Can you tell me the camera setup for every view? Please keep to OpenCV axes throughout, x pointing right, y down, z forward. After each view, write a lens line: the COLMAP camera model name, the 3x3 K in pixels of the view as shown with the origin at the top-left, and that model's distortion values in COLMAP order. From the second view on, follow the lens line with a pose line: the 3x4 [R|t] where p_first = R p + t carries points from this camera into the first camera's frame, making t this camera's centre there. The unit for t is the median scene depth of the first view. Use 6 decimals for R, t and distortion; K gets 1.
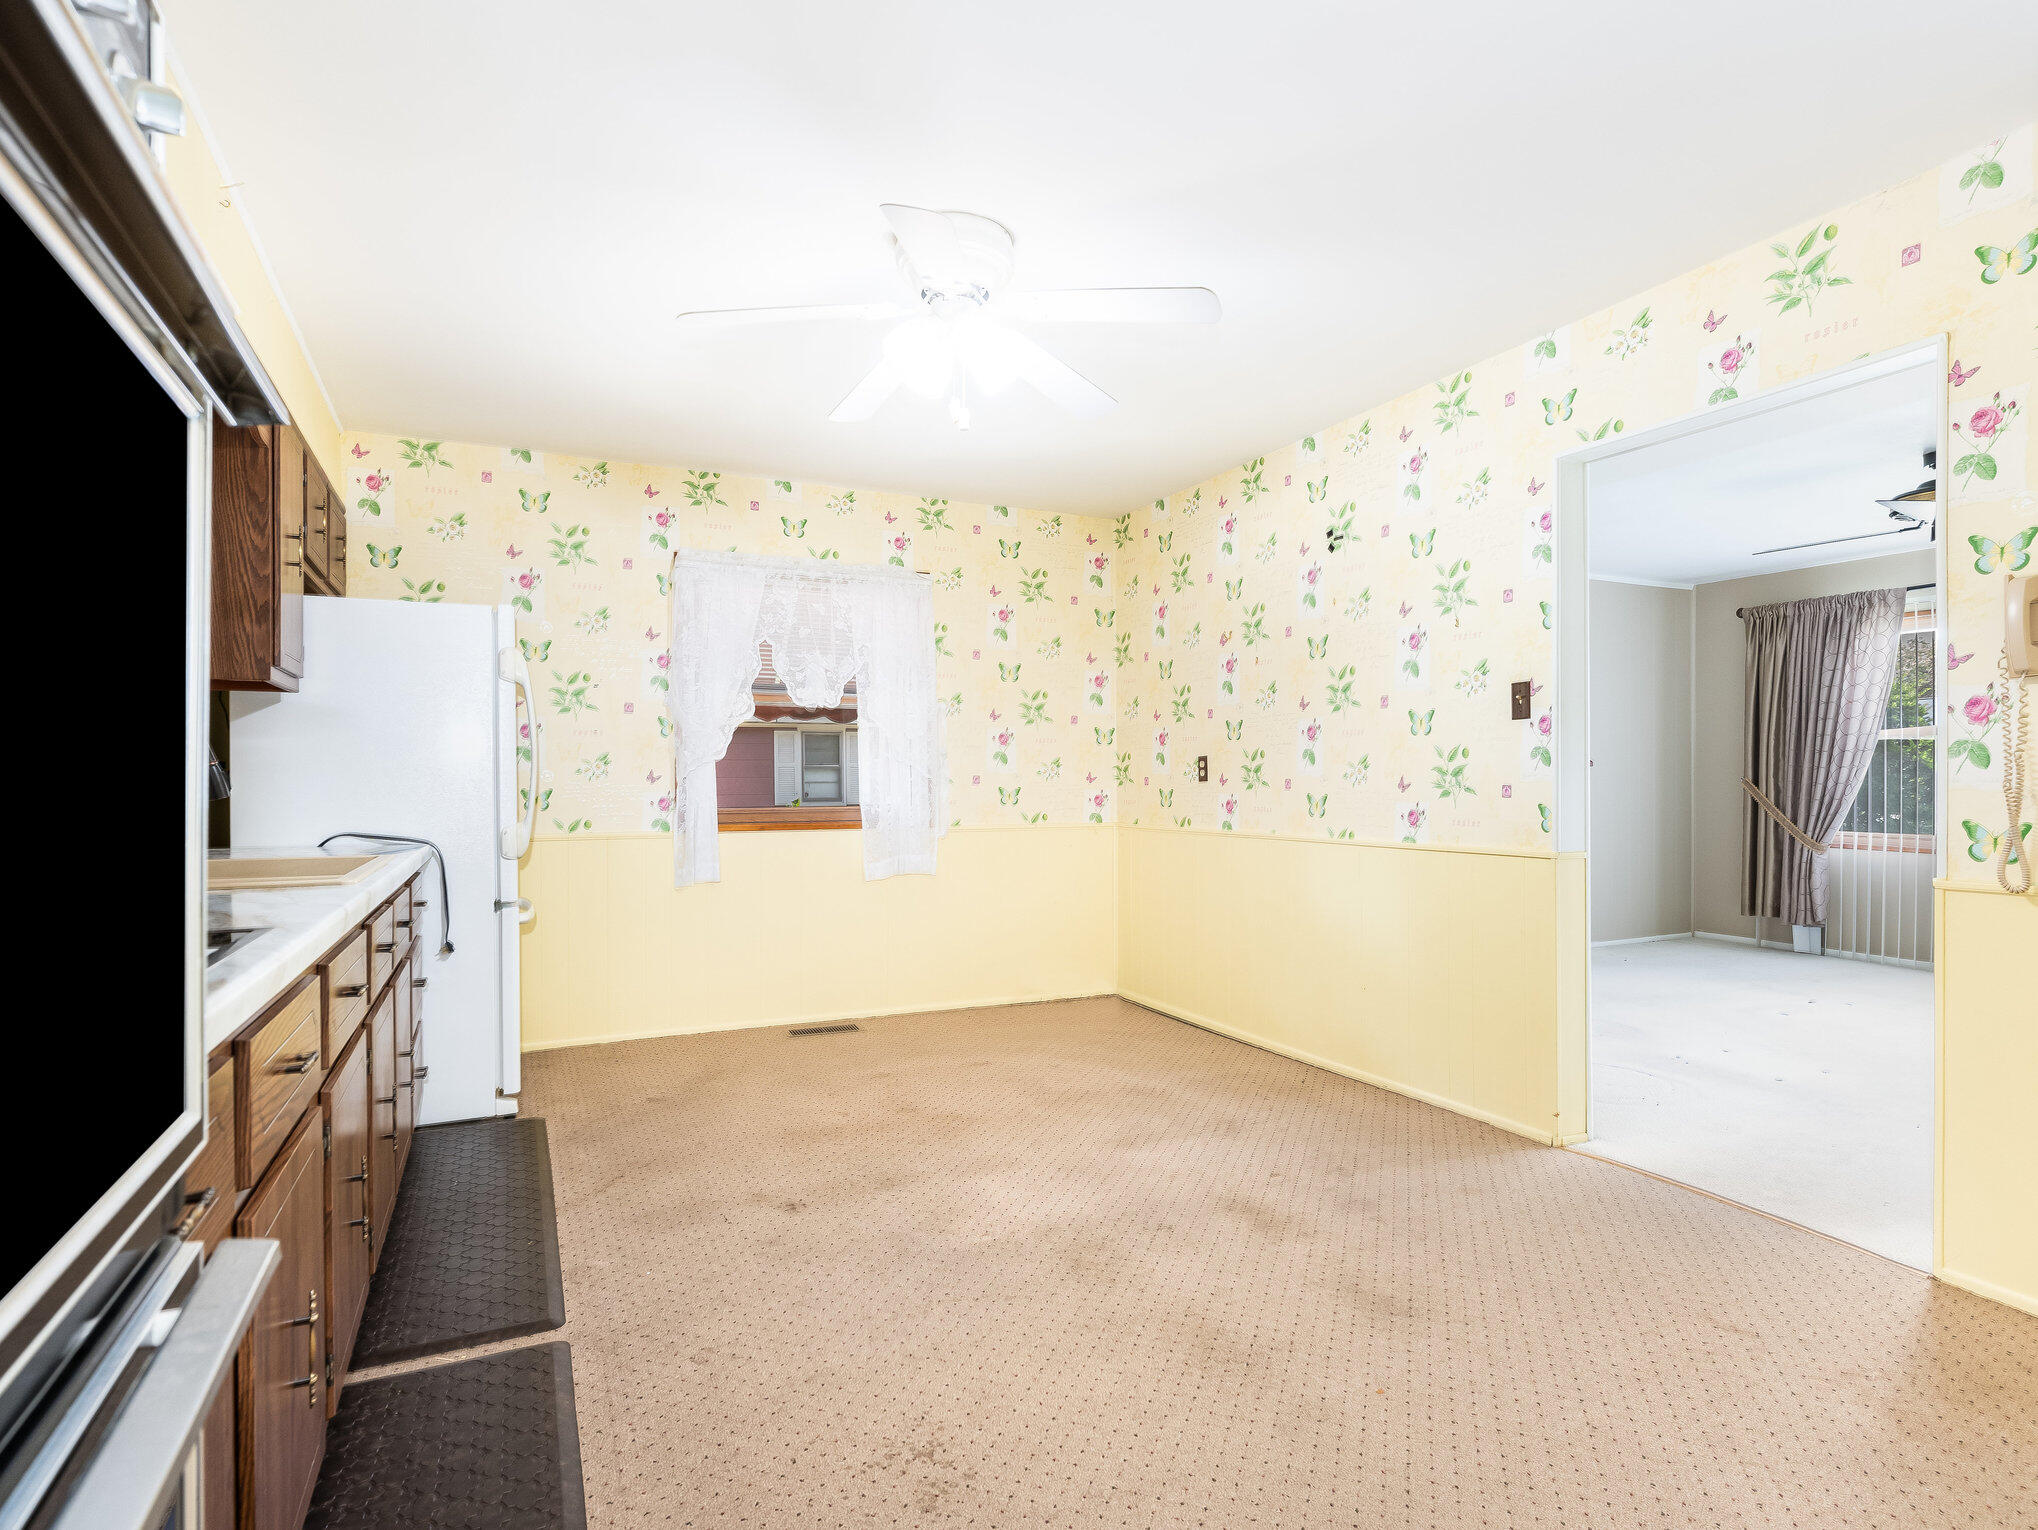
lens RADIAL K [[1104.7, 0, 1024.6], [0, 1104.7, 761.4], [0, 0, 1]] dist [-0.001170, 0.001551]
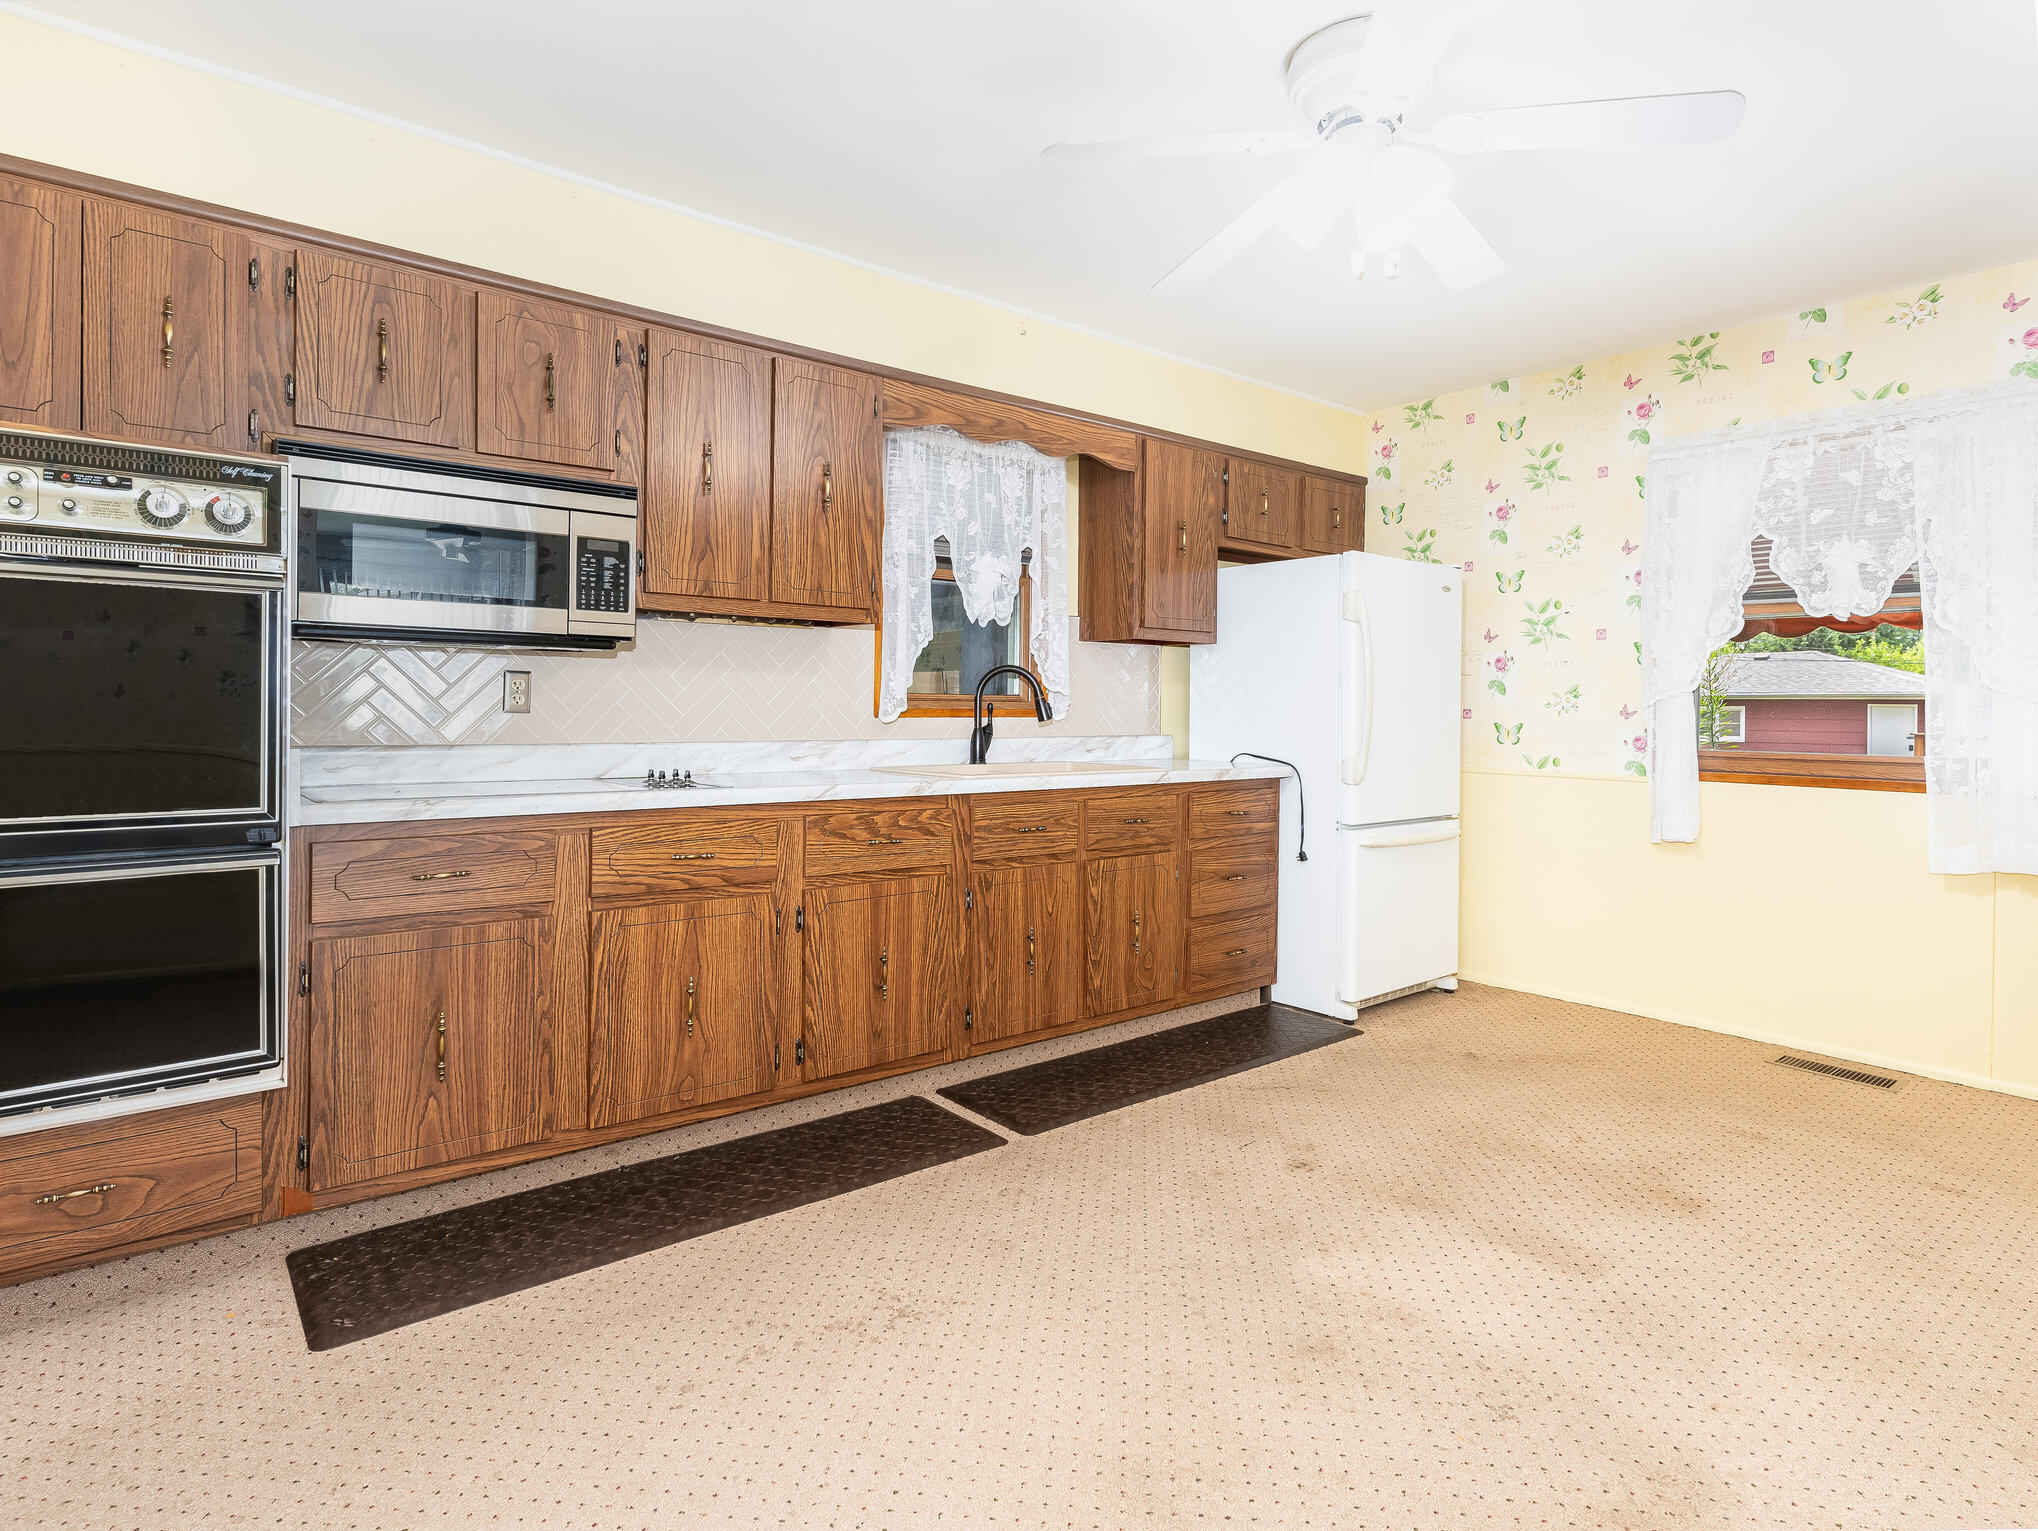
lens RADIAL K [[1104.7, 0, 1048.8], [0, 1104.7, 718.2], [0, 0, 1]] dist [-0.001170, 0.001551]
pose [[0.241706, 0.009560, -0.970302, 0.386063], [-0.003171, 0.999954, 0.009062, 0.011930], [0.970344, 0.000887, 0.241725, 0.344342]]
